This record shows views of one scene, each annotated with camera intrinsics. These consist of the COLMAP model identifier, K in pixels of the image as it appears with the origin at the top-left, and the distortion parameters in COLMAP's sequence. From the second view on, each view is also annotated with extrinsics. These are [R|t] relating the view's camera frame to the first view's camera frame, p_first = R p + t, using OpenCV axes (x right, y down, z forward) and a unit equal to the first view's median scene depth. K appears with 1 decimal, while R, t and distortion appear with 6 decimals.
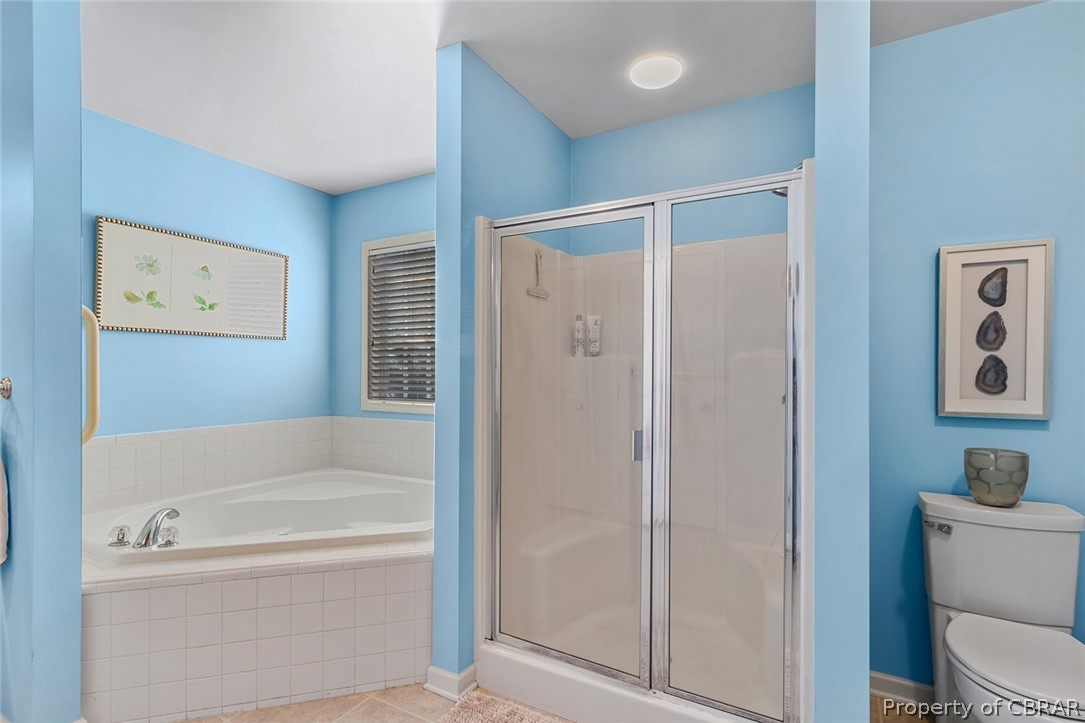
lens RADIAL K [[506.6, 0, 547.0], [0, 506.6, 367.4], [0, 0, 1]] dist [0.005258, 0.000880]
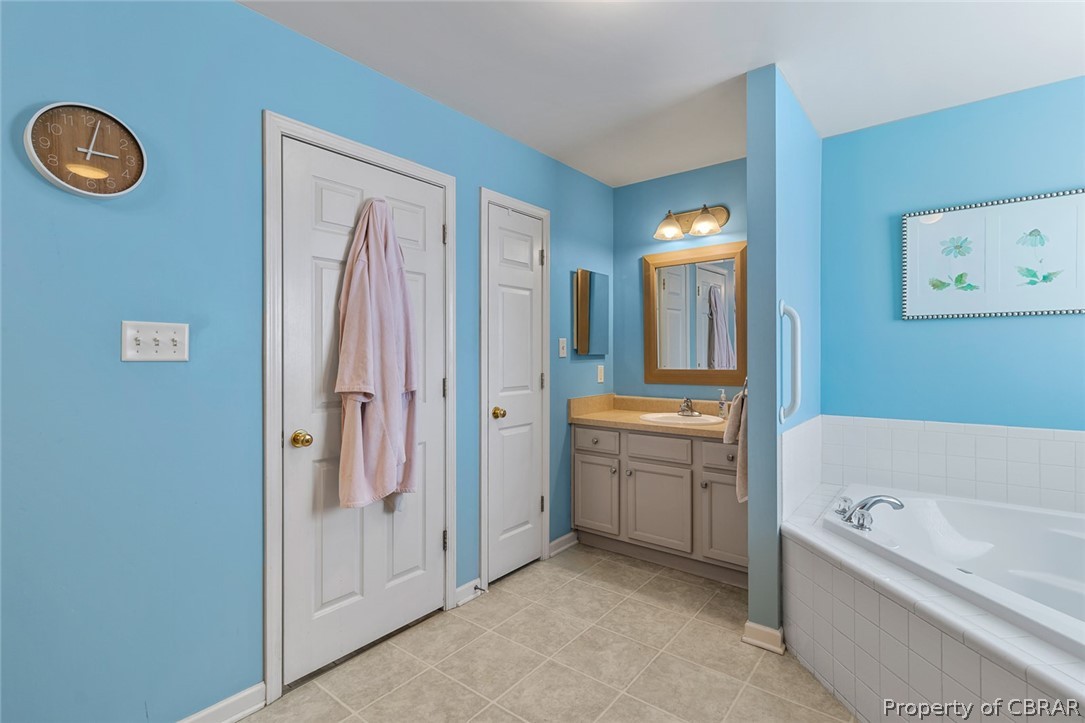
lens RADIAL K [[506.6, 0, 546.0], [0, 506.6, 357.8], [0, 0, 1]] dist [0.005258, 0.000880]
pose [[-0.139313, -0.001641, -0.990247, 0.260961], [0.003889, 0.999990, -0.002204, 0.004280], [0.990241, -0.004158, -0.139305, 0.372342]]
